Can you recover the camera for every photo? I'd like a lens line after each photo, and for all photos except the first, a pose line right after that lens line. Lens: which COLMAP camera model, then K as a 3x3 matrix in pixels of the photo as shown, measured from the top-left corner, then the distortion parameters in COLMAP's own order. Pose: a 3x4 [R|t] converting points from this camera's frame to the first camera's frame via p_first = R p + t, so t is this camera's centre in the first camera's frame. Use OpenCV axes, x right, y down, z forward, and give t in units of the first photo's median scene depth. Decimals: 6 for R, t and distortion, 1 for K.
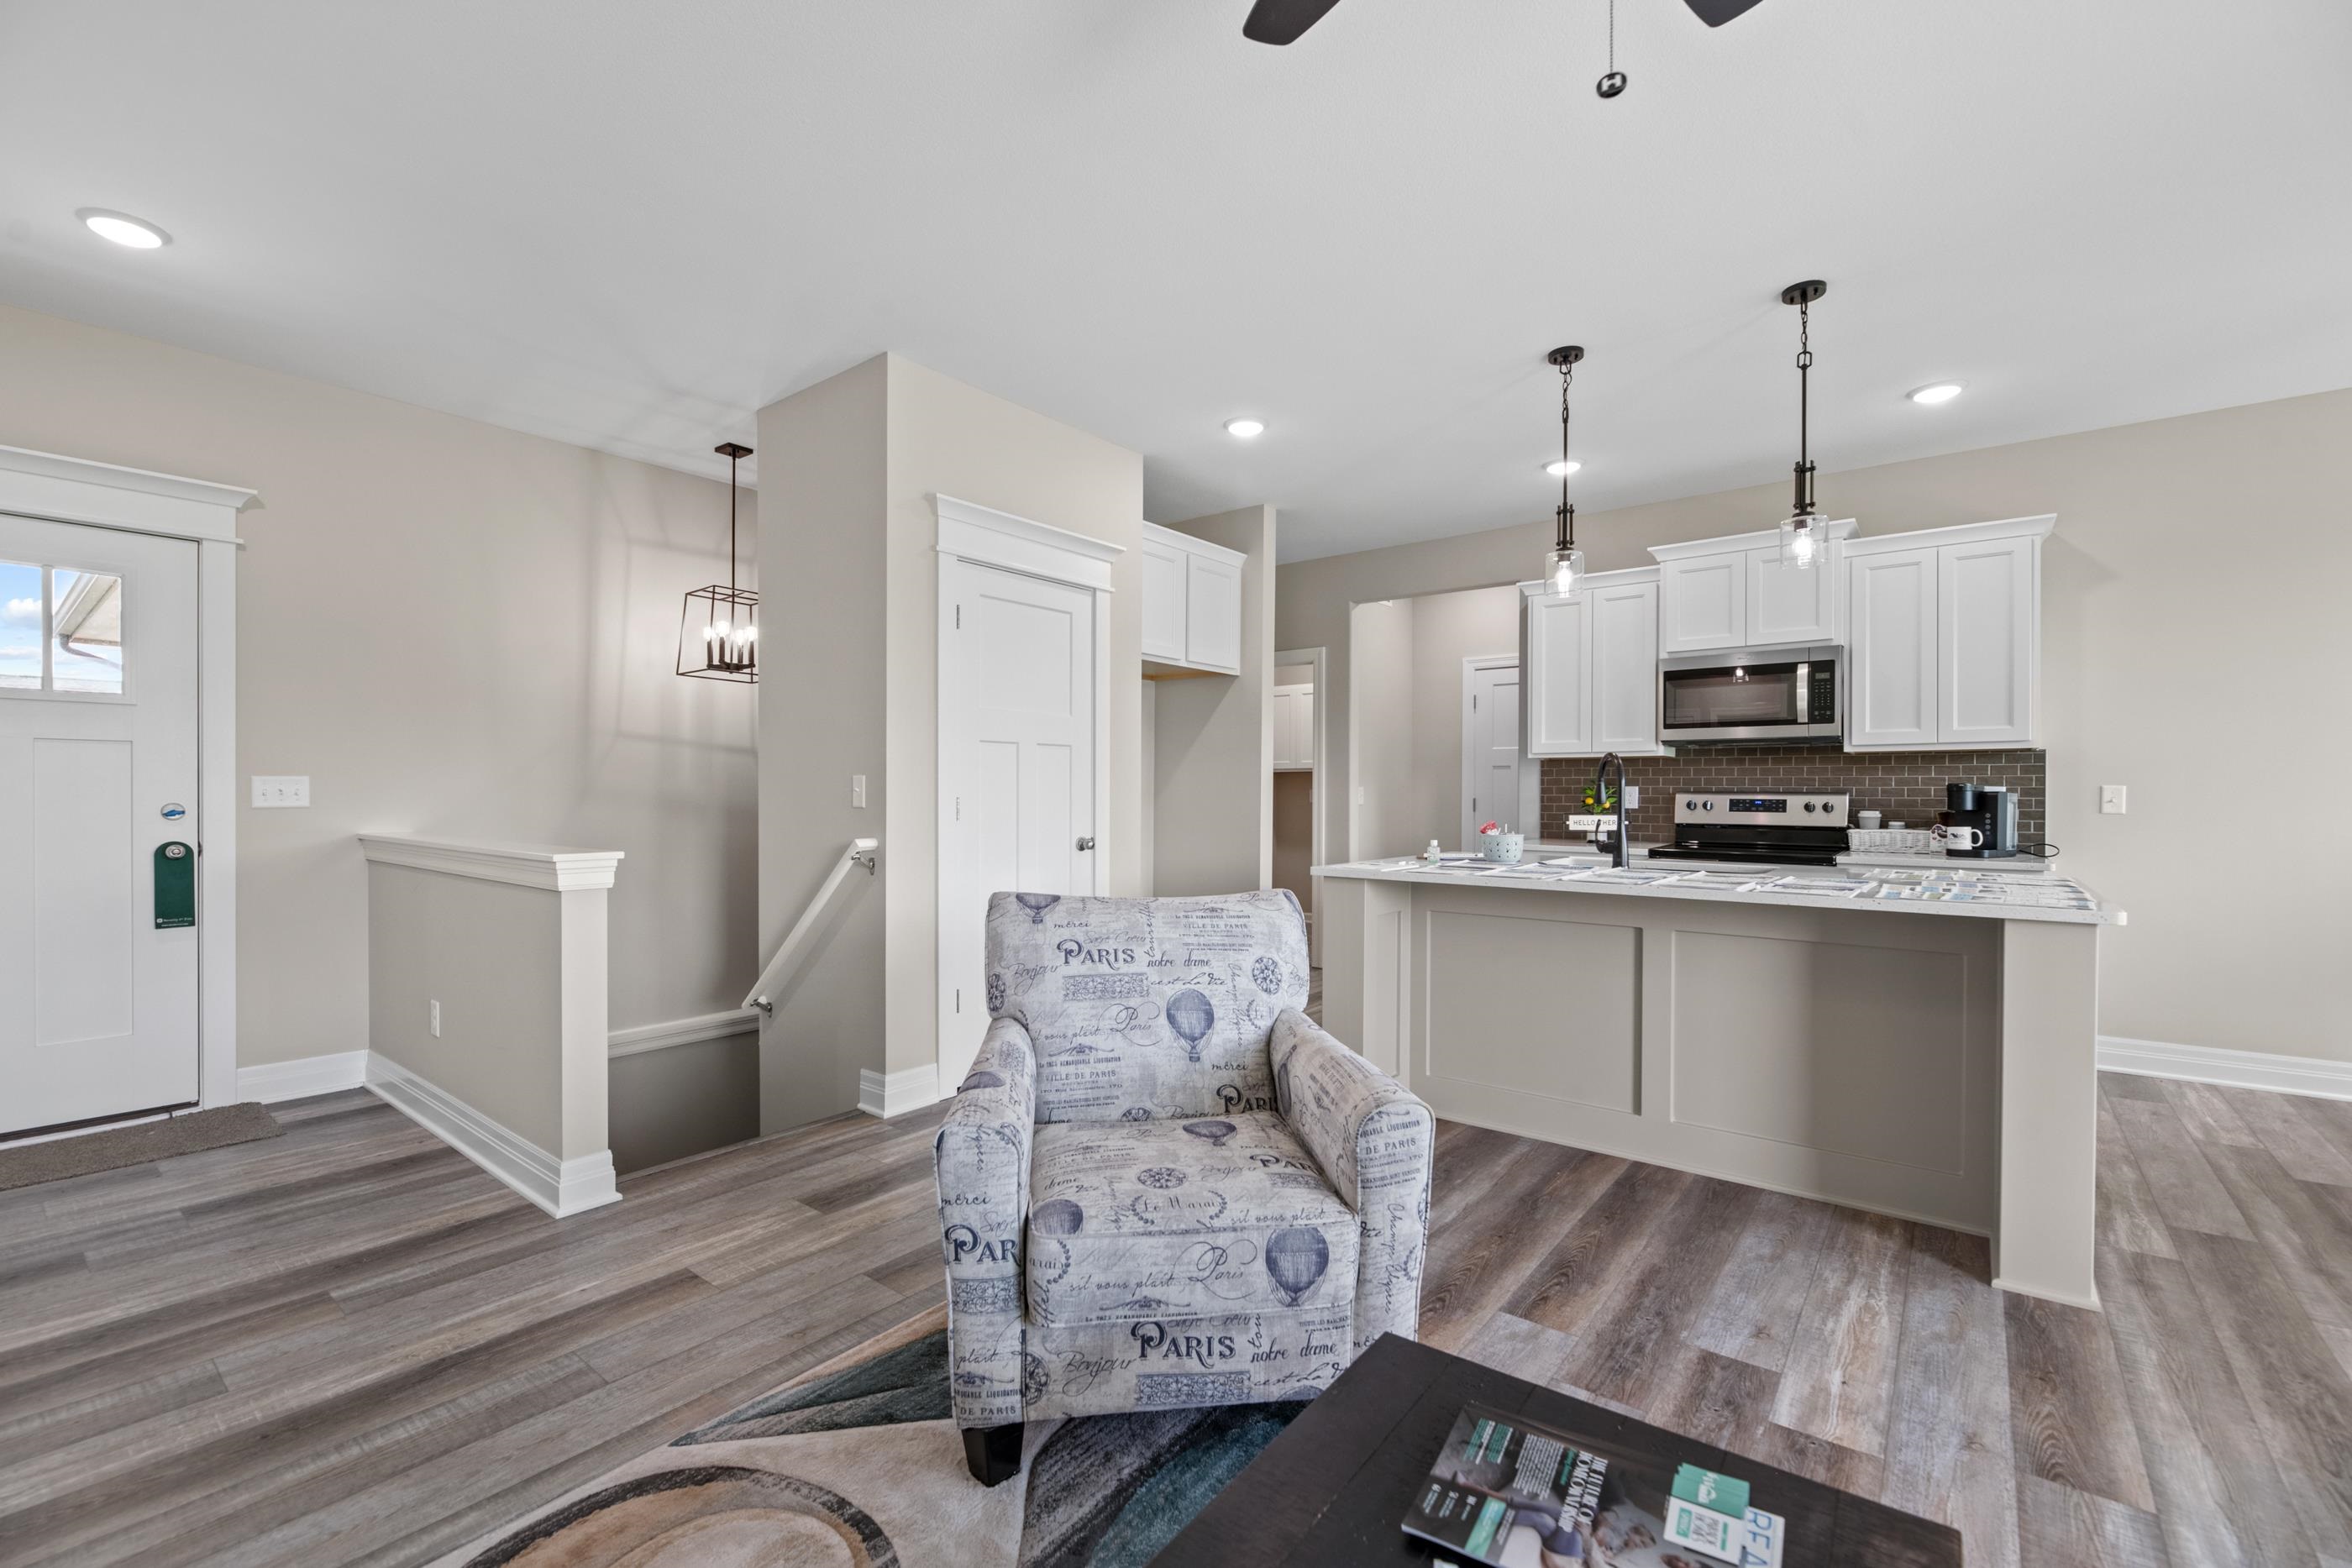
lens RADIAL K [[1000.0, 0, 1157.4], [0, 1000.0, 802.8], [0, 0, 1]] dist [-0.003716, -0.003060]
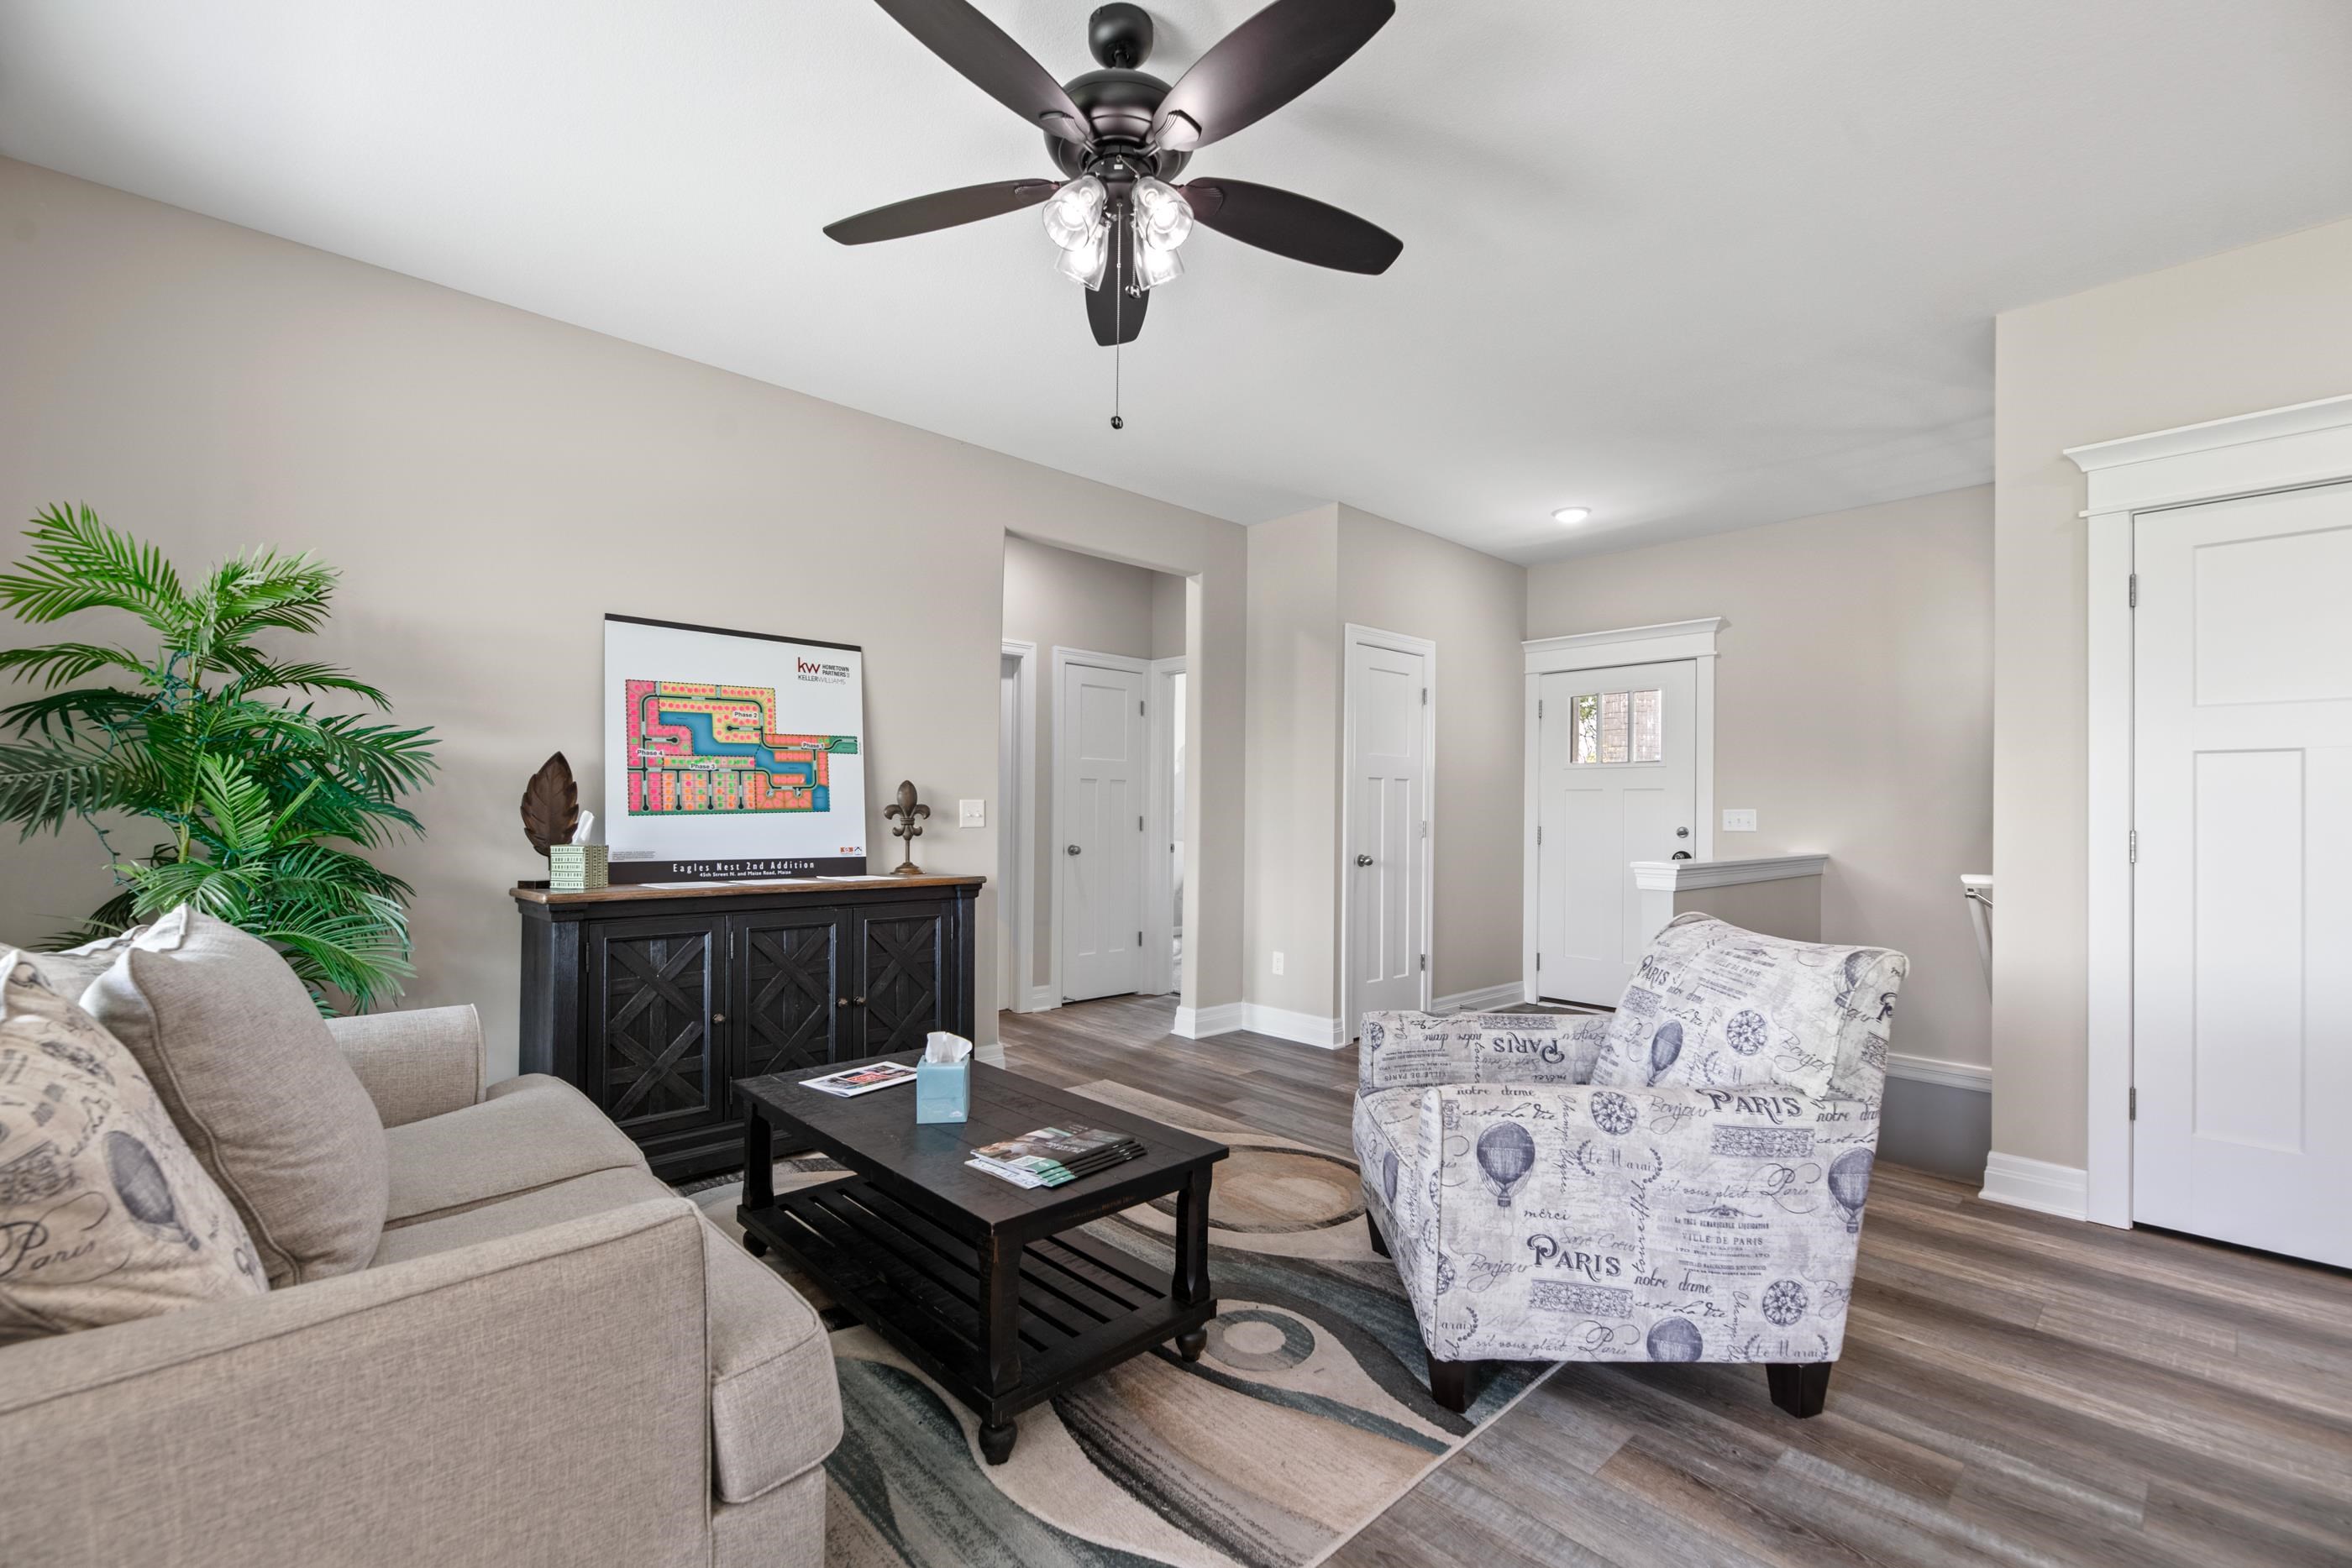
lens RADIAL K [[1000.0, 0, 1175.8], [0, 1000.0, 804.1], [0, 0, 1]] dist [-0.003716, -0.003060]
pose [[-0.149020, -0.012660, -0.988753, 0.640090], [-0.021723, 0.999719, -0.009526, -0.002743], [0.988596, 0.020059, -0.149253, 0.396789]]
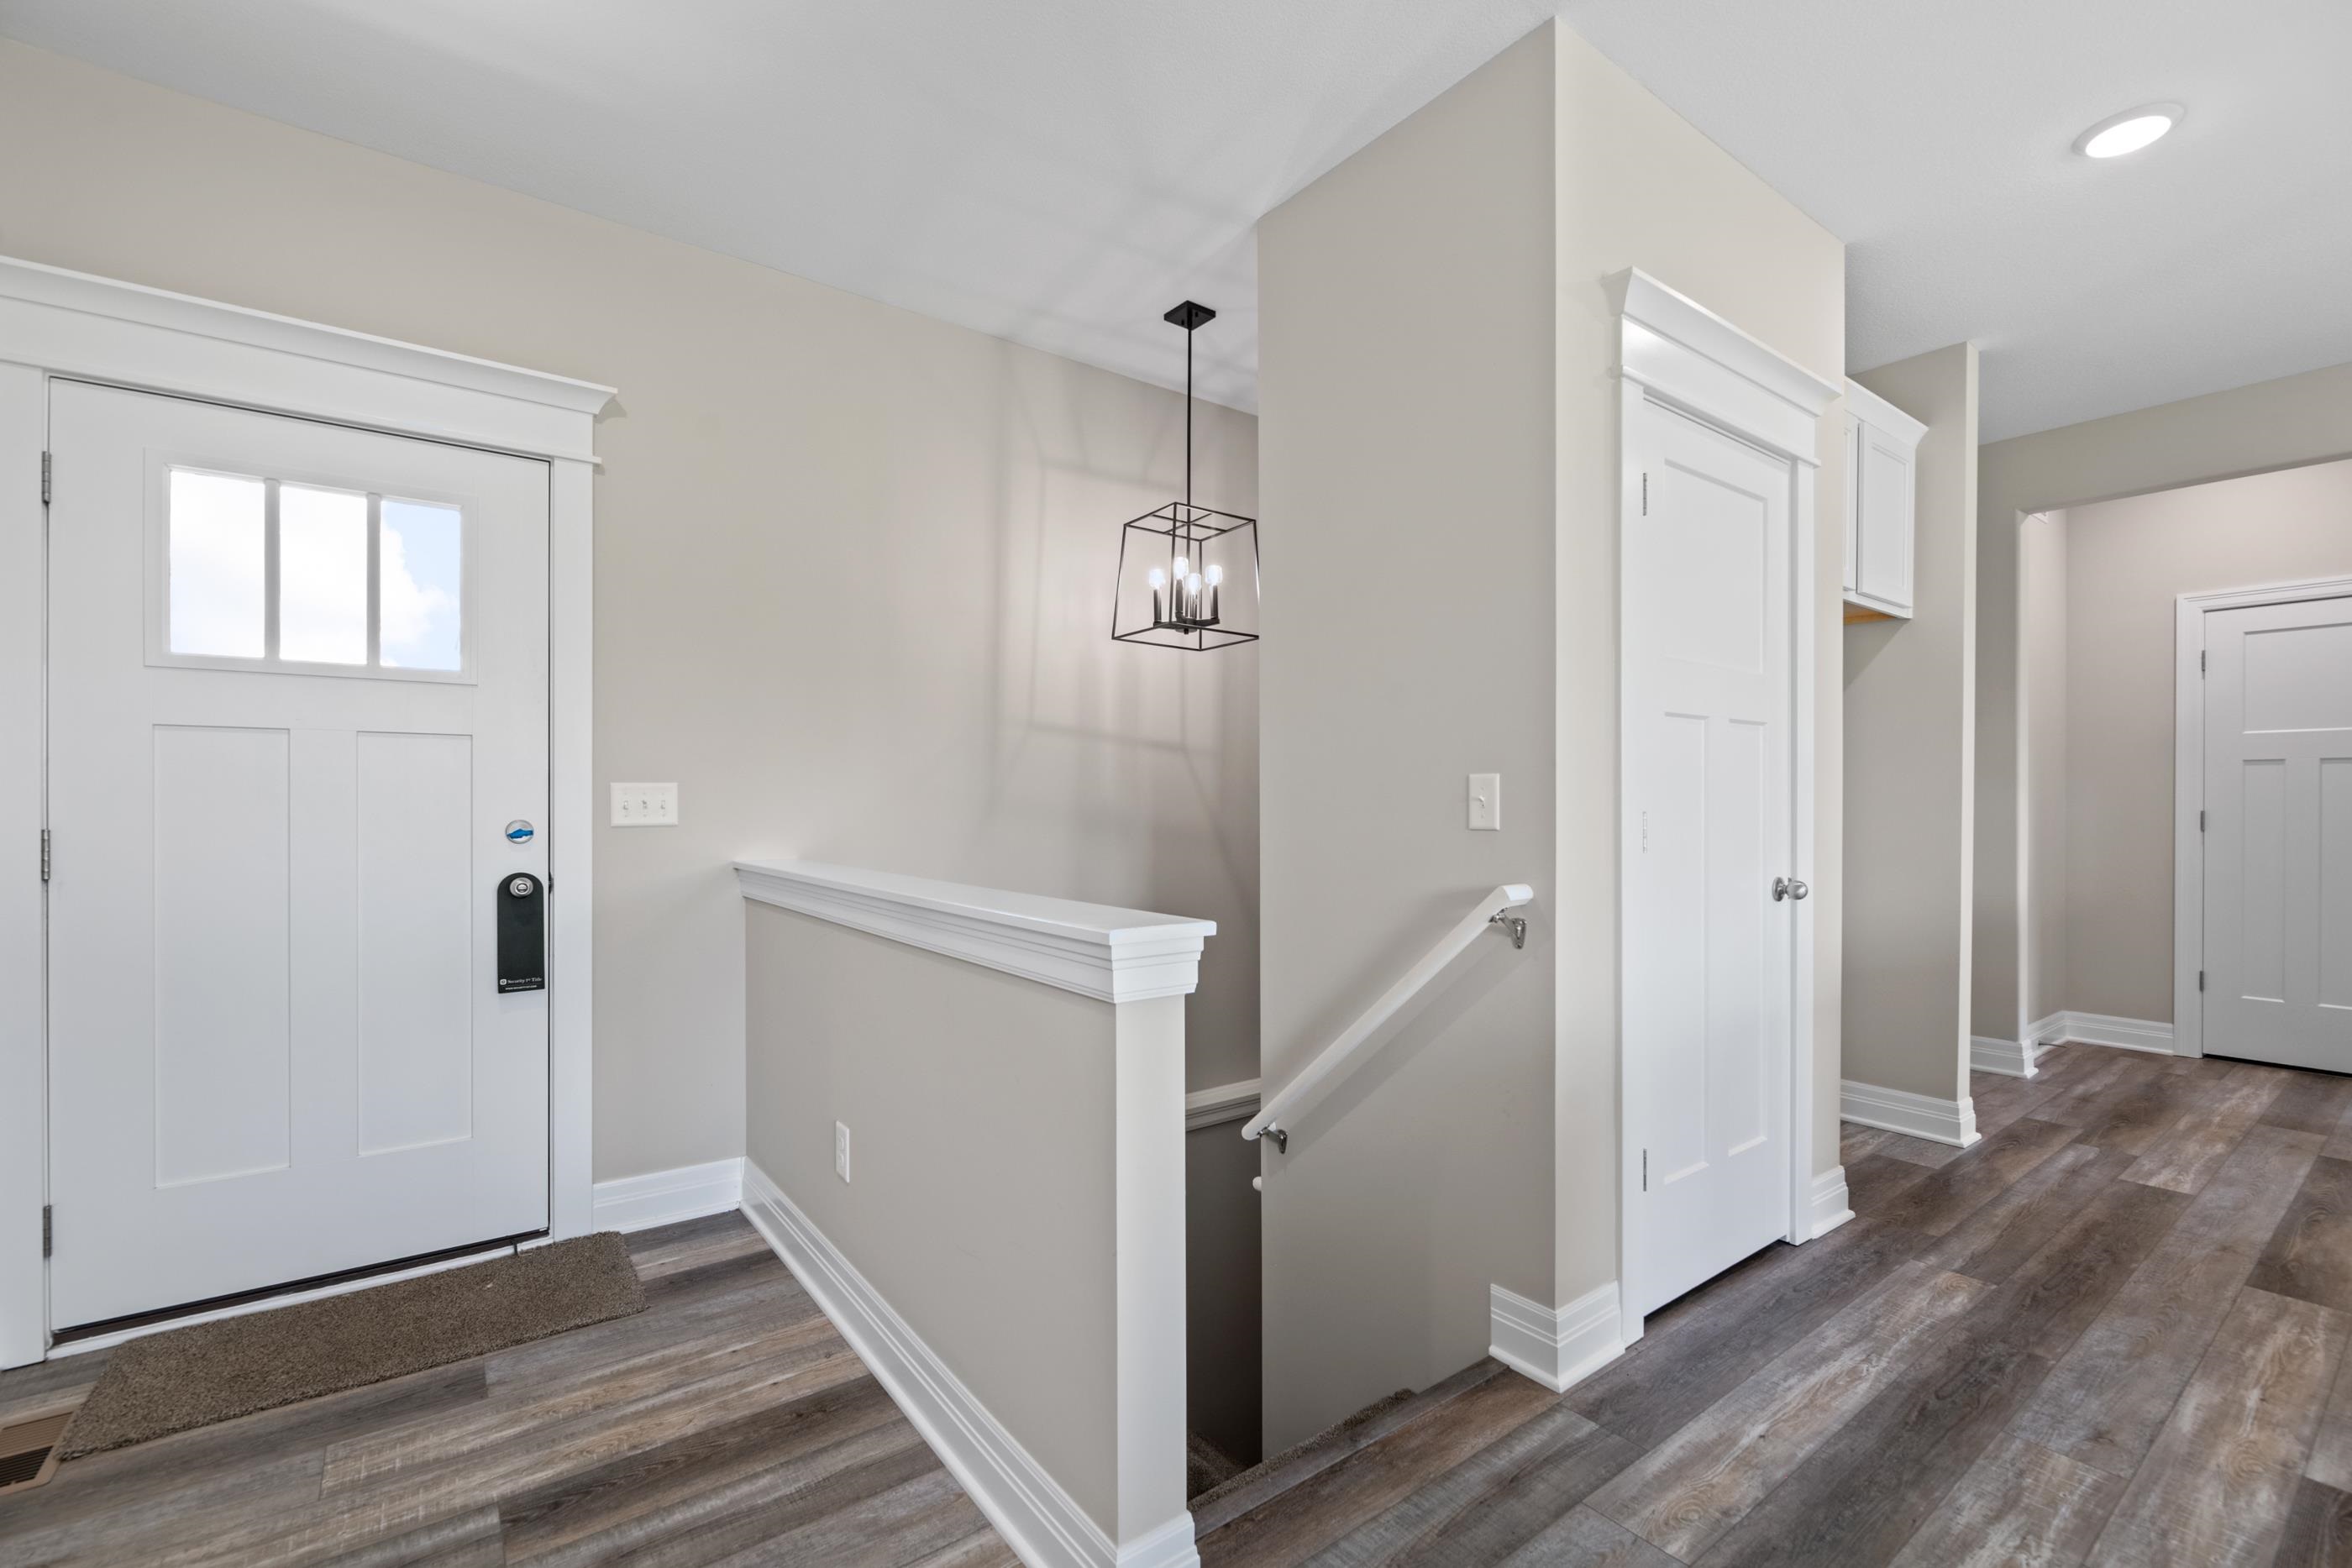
lens RADIAL K [[1000.0, 0, 1136.3], [0, 1000.0, 812.4], [0, 0, 1]] dist [-0.003716, -0.003060]
pose [[0.964196, -0.000498, -0.265189, -0.325366], [-0.000083, 0.999998, -0.002180, -0.003375], [0.265189, 0.002124, 0.964194, 0.373871]]
